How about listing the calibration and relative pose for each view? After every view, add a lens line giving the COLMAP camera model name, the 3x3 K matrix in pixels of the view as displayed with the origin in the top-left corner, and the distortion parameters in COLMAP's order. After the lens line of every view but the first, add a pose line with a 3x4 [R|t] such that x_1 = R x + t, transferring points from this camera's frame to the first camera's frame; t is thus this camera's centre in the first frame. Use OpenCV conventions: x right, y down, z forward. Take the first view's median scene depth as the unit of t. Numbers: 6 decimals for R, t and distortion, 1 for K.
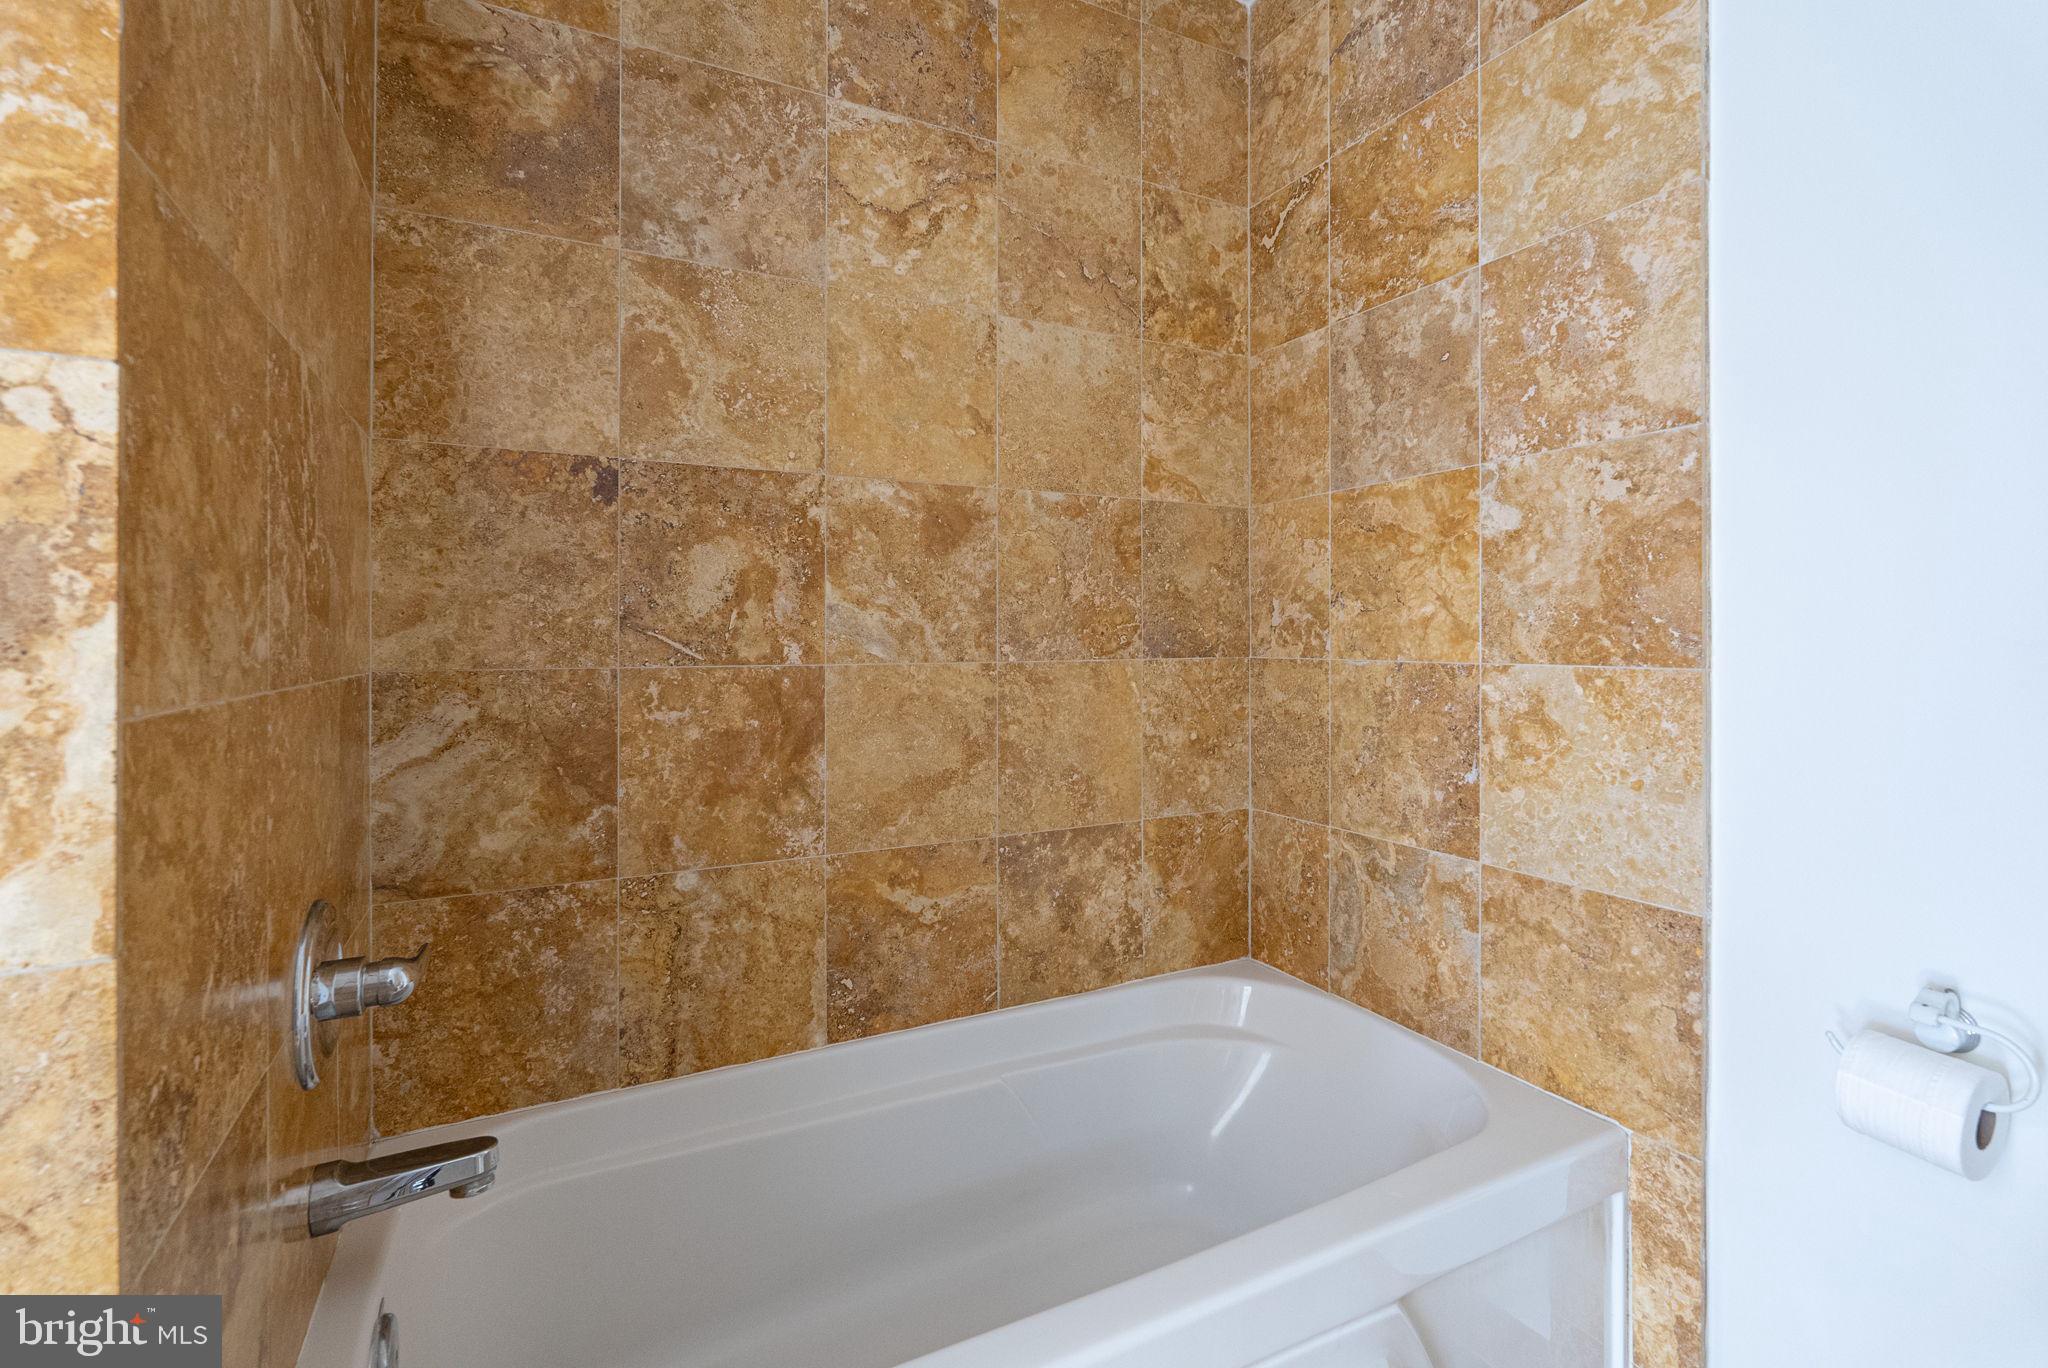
lens RADIAL K [[922.1, 0, 1021.6], [0, 922.1, 632.8], [0, 0, 1]] dist [-0.004711, 0.000340]
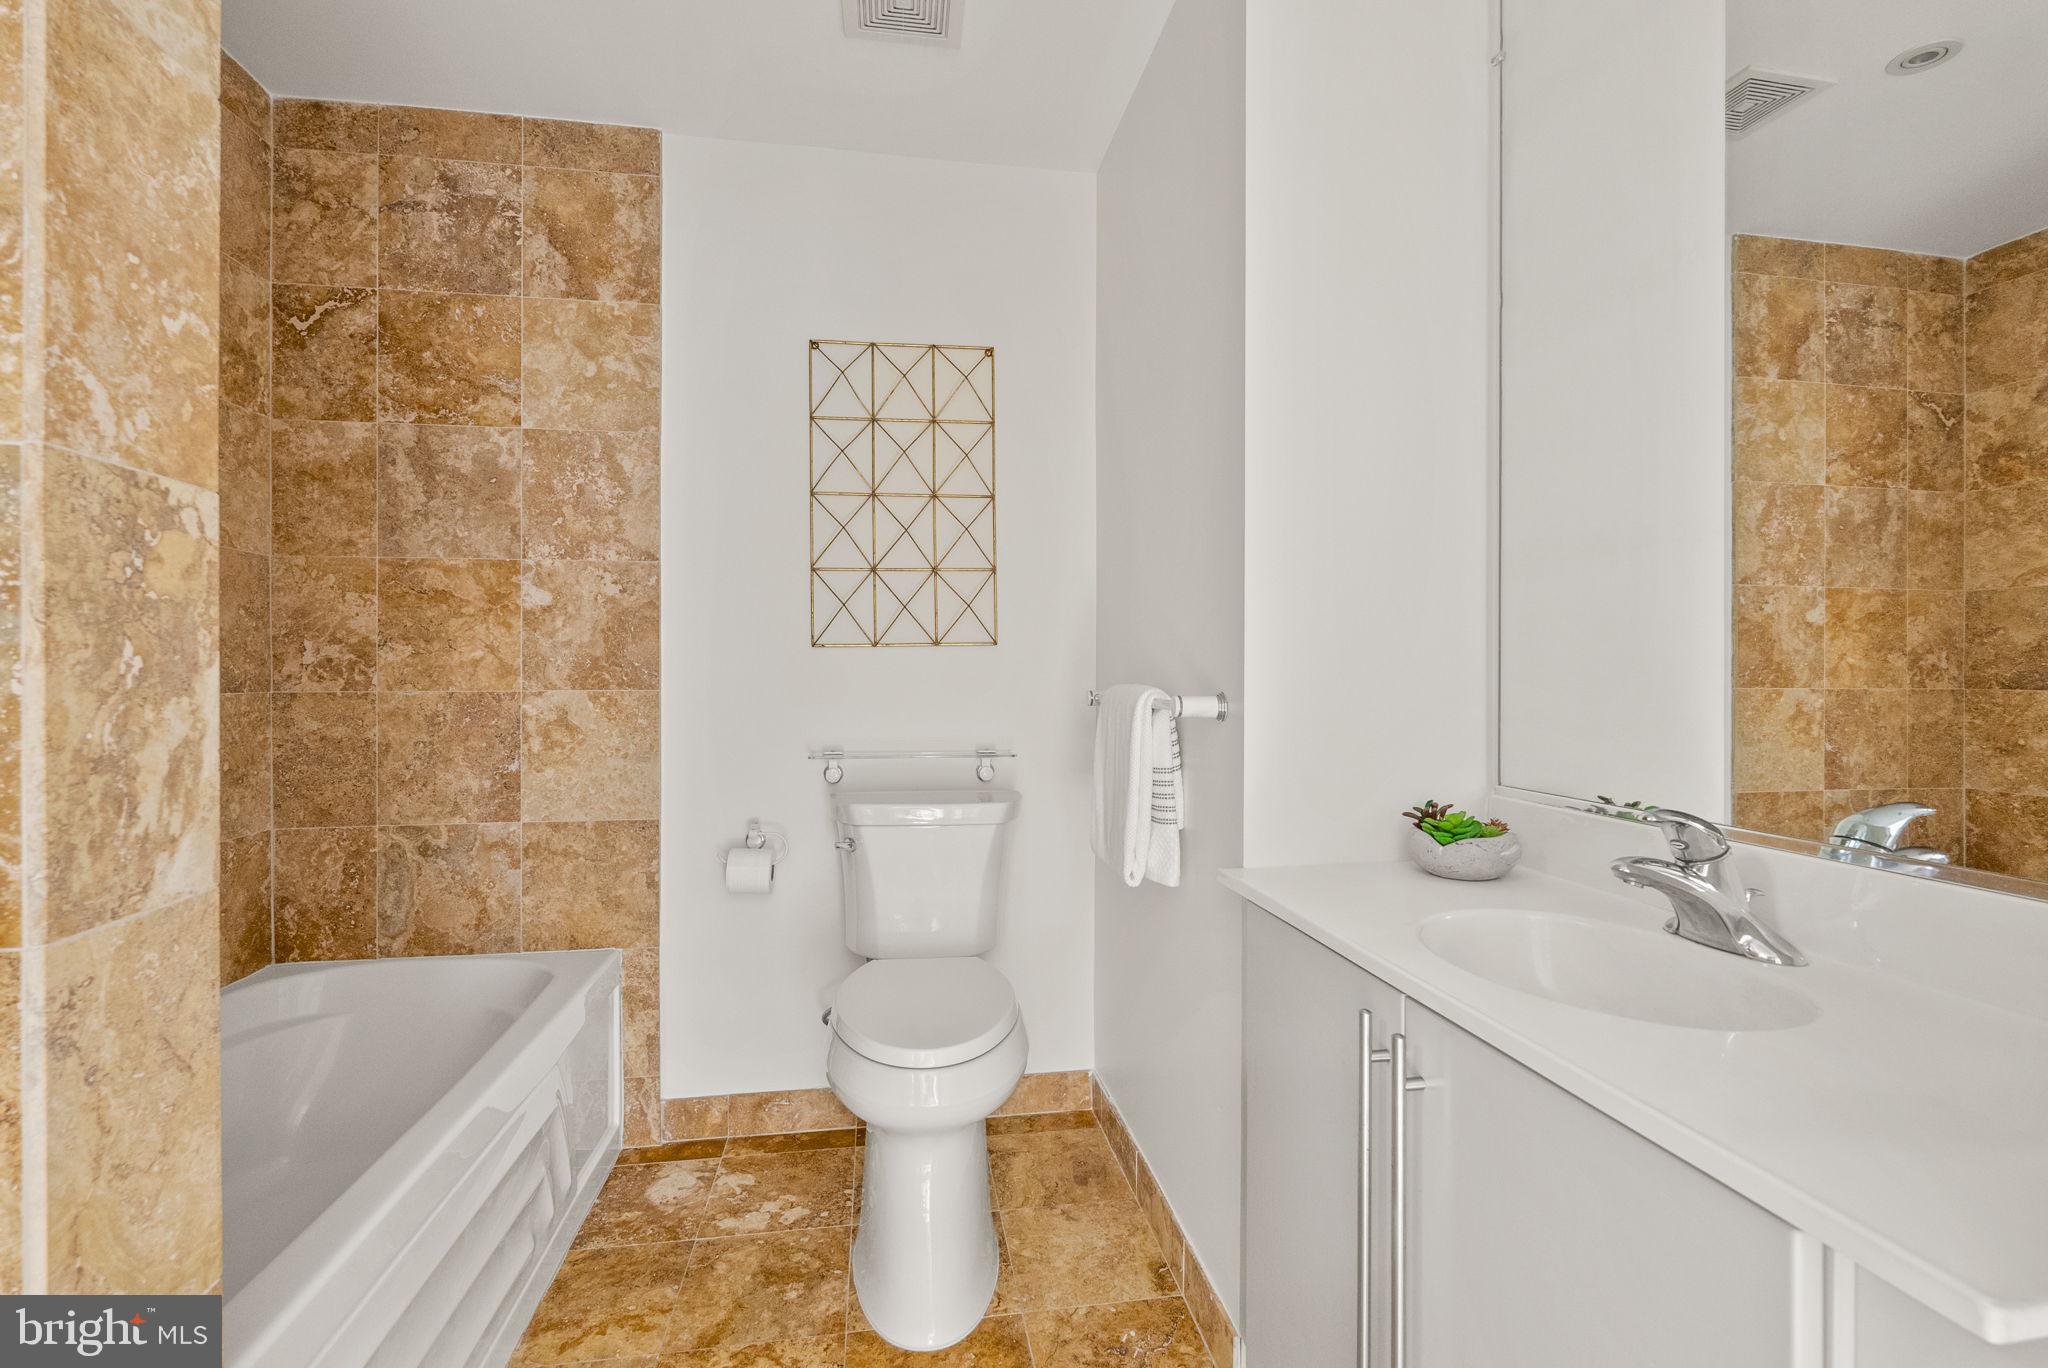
lens RADIAL K [[910.0, 0, 1017.6], [0, 910.0, 672.6], [0, 0, 1]] dist [-0.001090, -0.000355]
pose [[0.311391, -0.000264, 0.950282, -0.633666], [-0.003490, 0.999993, 0.001421, -0.001612], [-0.950276, -0.003759, 0.311387, -0.229381]]
